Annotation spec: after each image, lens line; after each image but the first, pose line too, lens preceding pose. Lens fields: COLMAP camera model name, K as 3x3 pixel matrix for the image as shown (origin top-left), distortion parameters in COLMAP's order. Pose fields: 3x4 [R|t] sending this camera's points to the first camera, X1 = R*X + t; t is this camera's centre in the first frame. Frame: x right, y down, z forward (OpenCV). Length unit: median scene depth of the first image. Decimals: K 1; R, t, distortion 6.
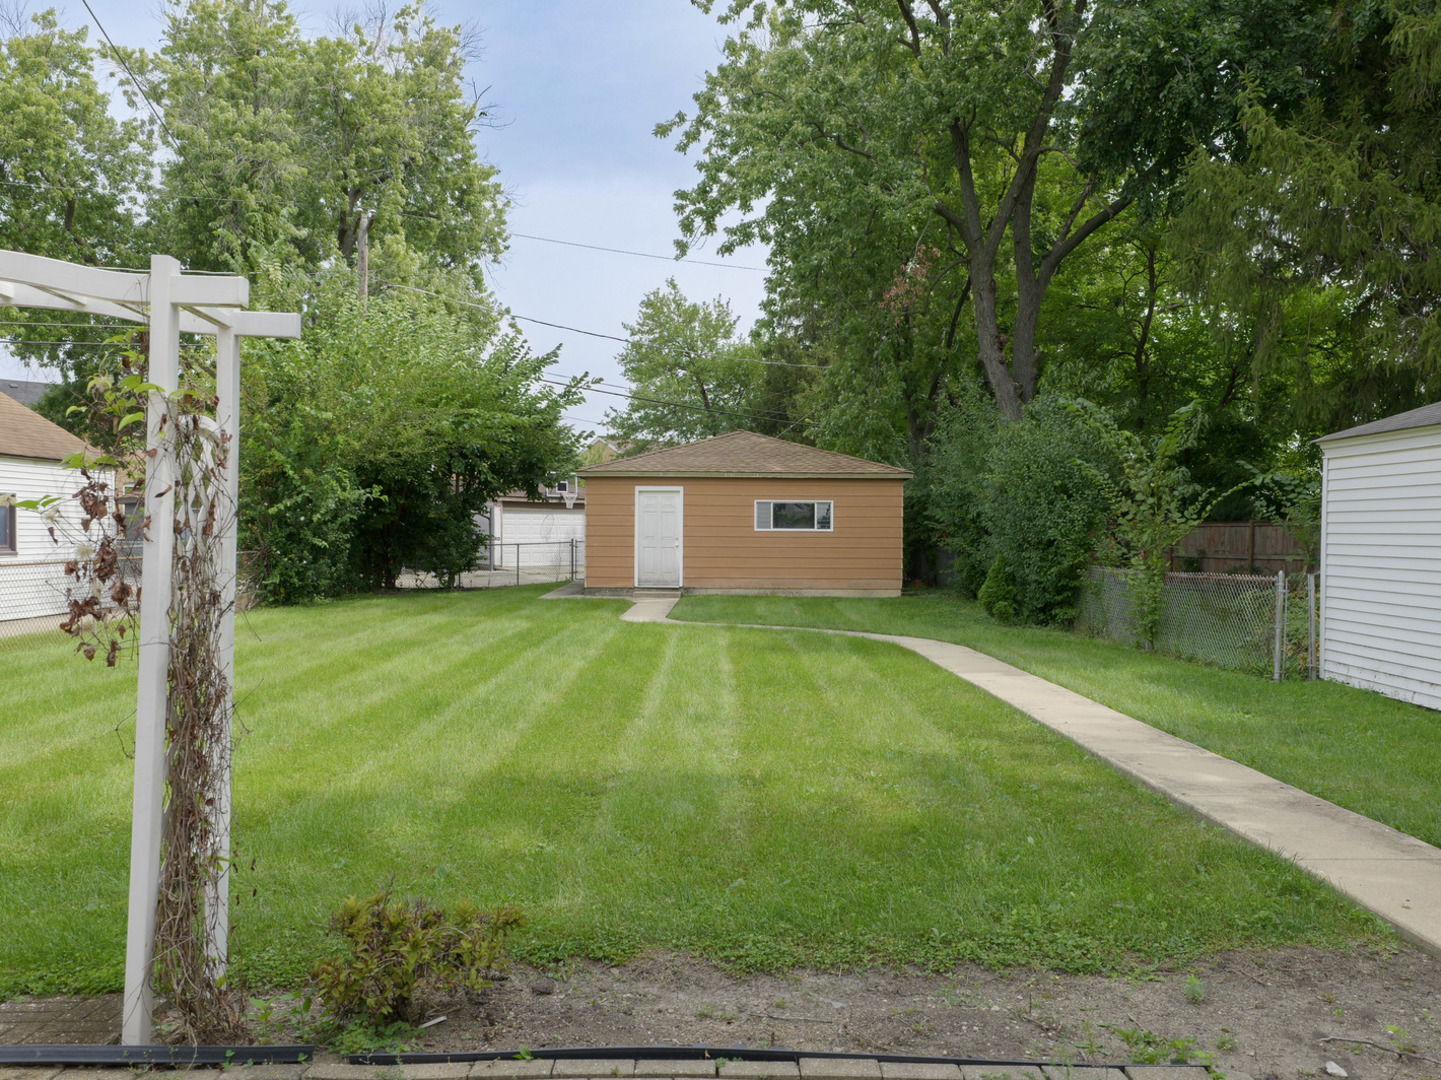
lens RADIAL K [[1169.5, 0, 728.9], [0, 1169.5, 541.5], [0, 0, 1]] dist [-0.000222, 0.008481]
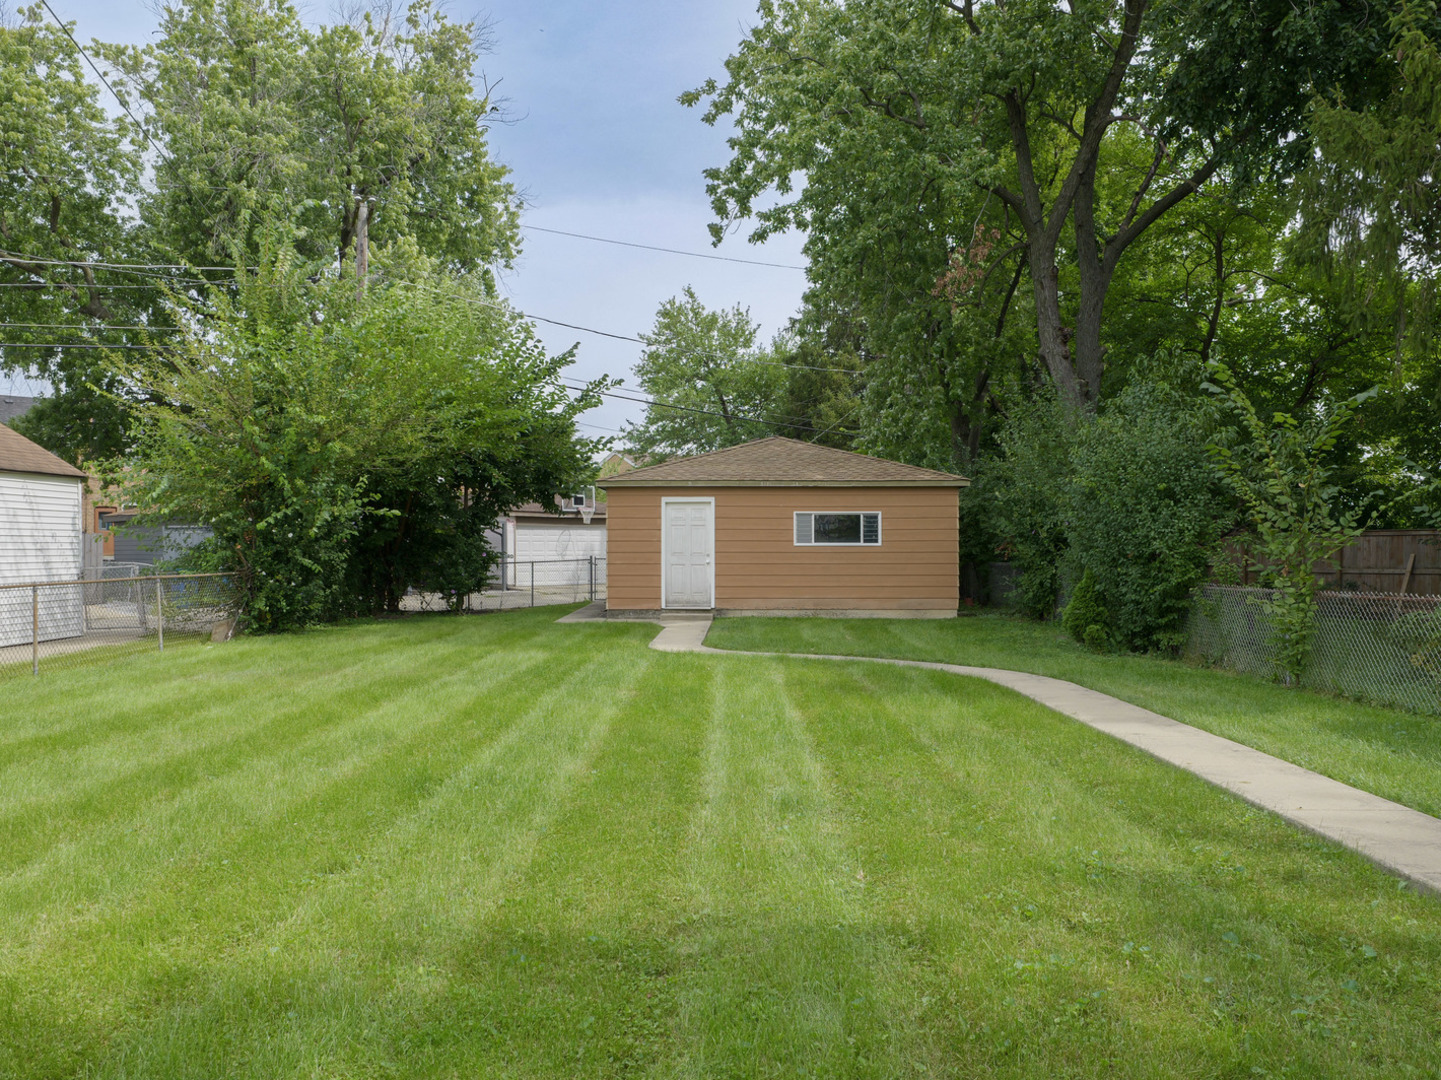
lens RADIAL K [[1169.5, 0, 714.2], [0, 1169.5, 536.6], [0, 0, 1]] dist [-0.000222, 0.008481]
pose [[0.999691, -0.007241, -0.023799, -0.018820], [0.006808, 0.999811, -0.018207, -0.000129], [0.023927, 0.018040, 0.999551, 0.102264]]
